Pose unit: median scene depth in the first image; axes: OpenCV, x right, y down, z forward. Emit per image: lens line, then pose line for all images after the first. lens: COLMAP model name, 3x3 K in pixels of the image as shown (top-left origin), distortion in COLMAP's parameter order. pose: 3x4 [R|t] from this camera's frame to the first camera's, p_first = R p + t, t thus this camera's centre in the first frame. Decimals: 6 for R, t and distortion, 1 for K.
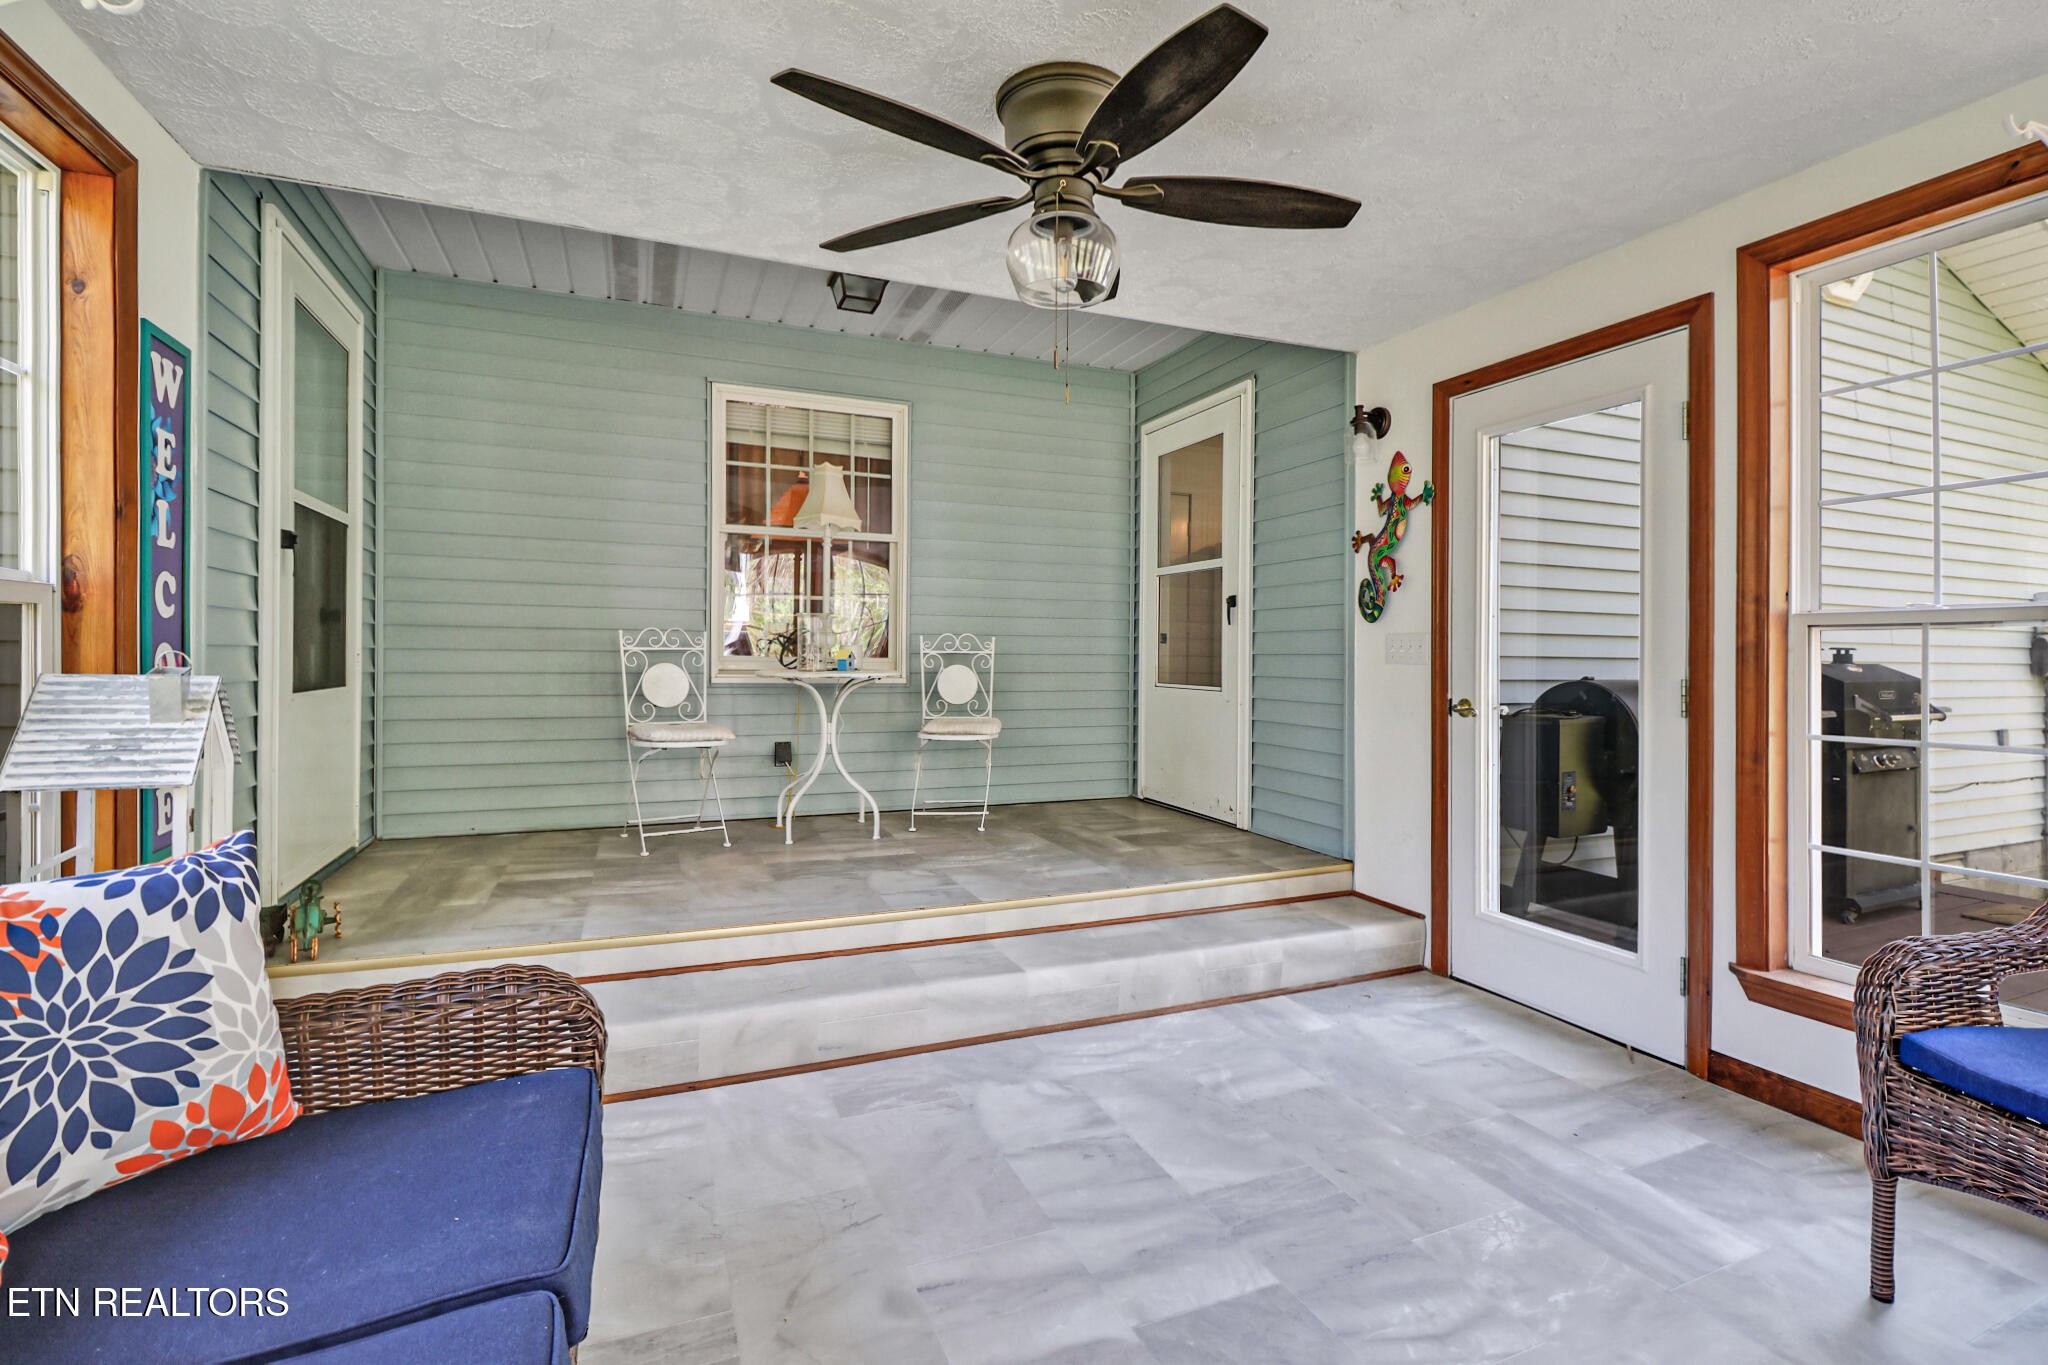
lens RADIAL K [[958.2, 0, 1039.3], [0, 958.2, 664.5], [0, 0, 1]] dist [0.007573, -0.004864]
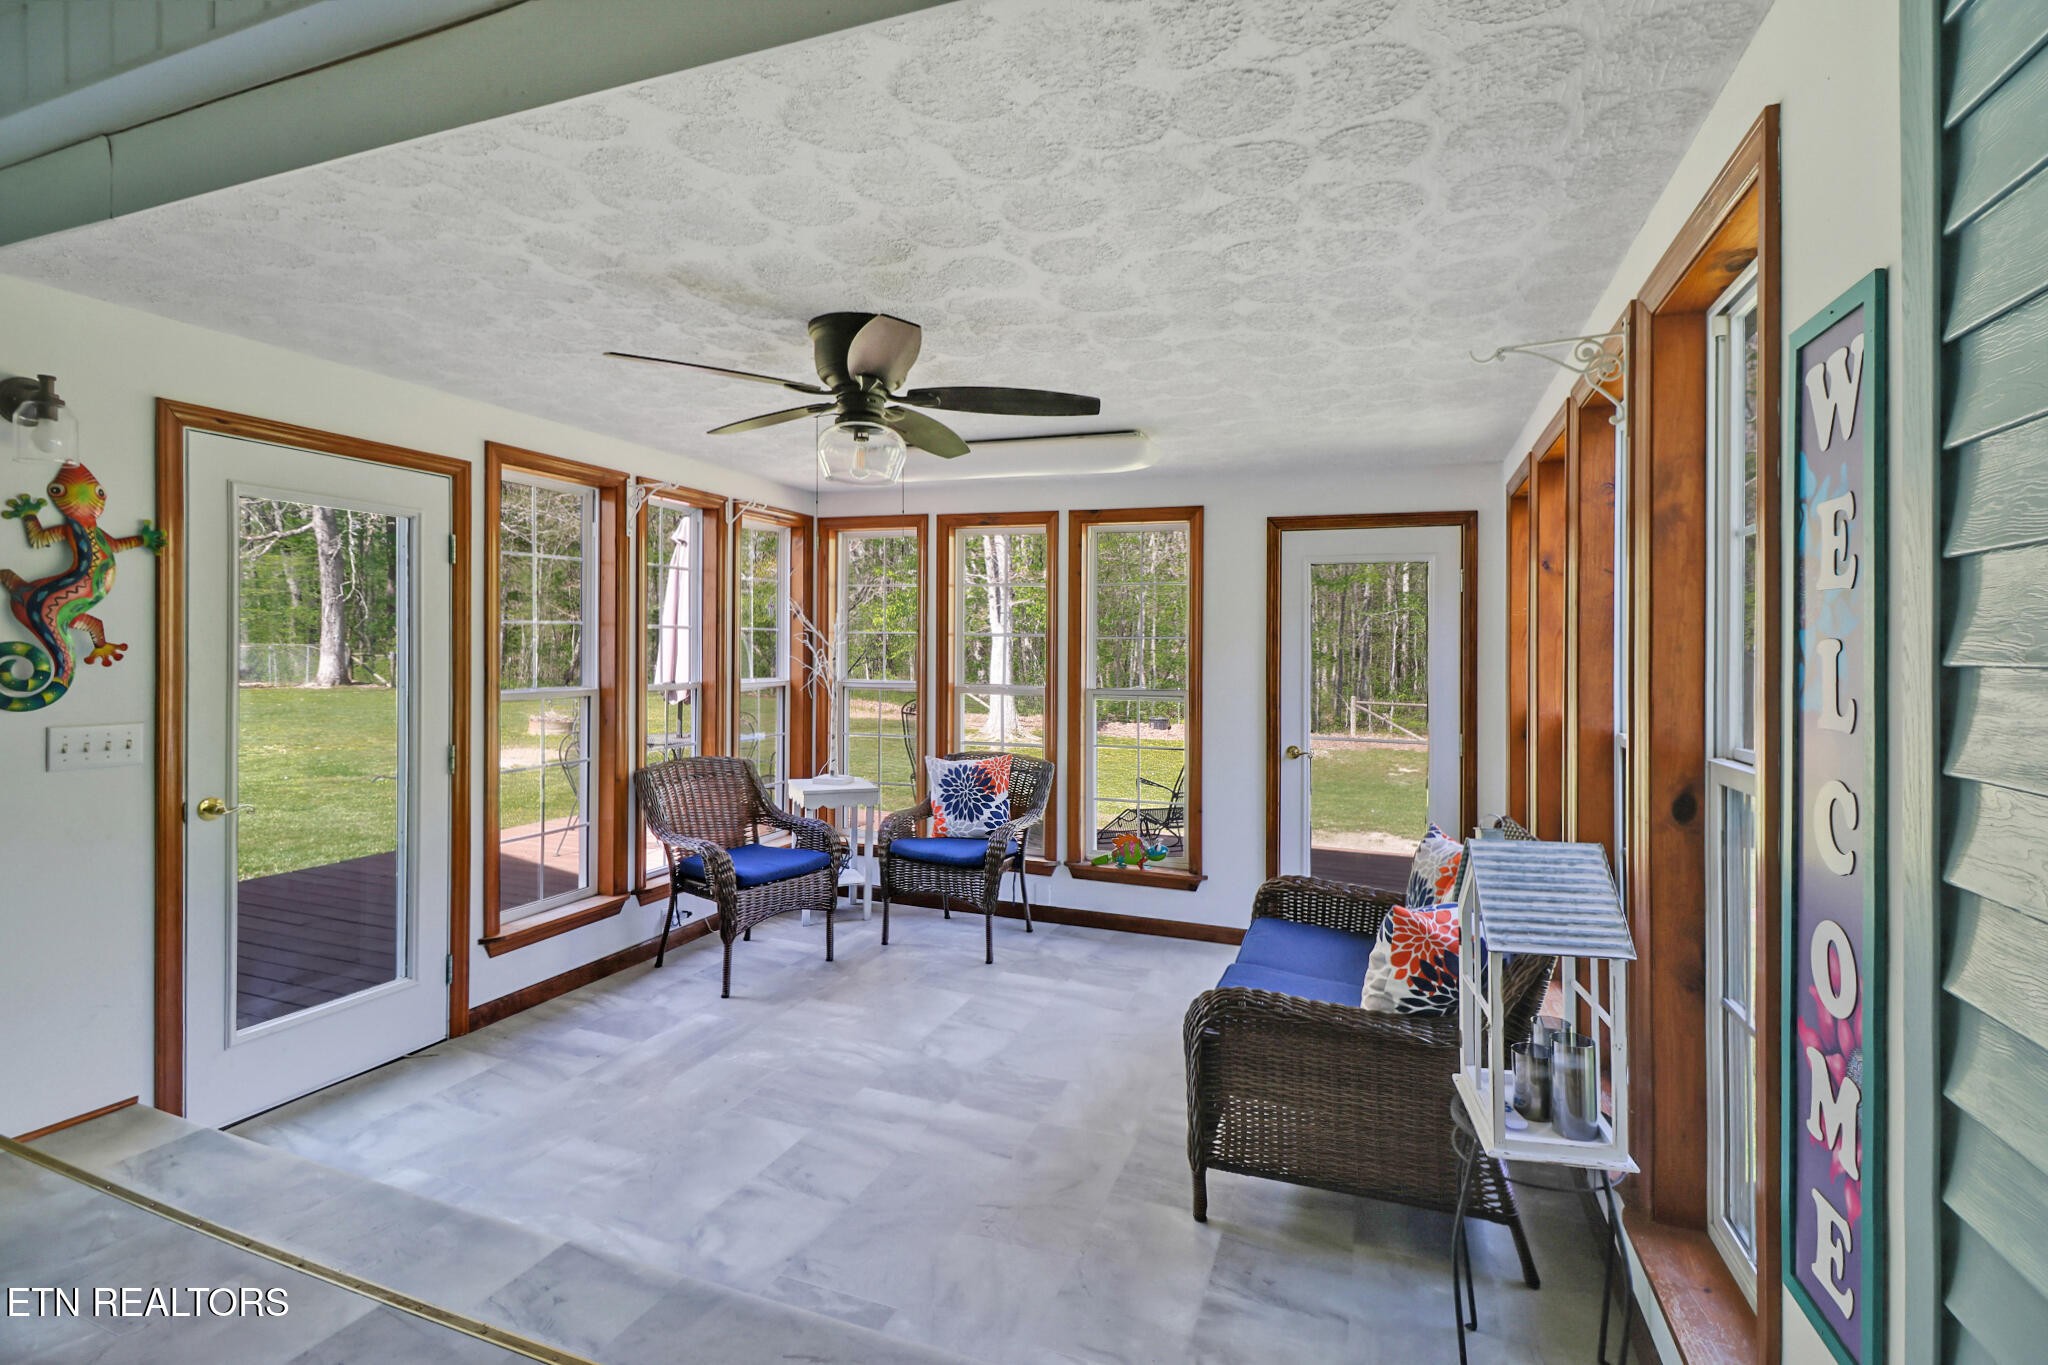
lens RADIAL K [[958.2, 0, 1030.4], [0, 958.2, 661.3], [0, 0, 1]] dist [0.007573, -0.004864]
pose [[-0.719959, -0.023584, 0.693615, -0.844641], [-0.009908, 0.999670, 0.023706, -0.143970], [-0.693946, 0.010195, -0.719955, 1.448394]]
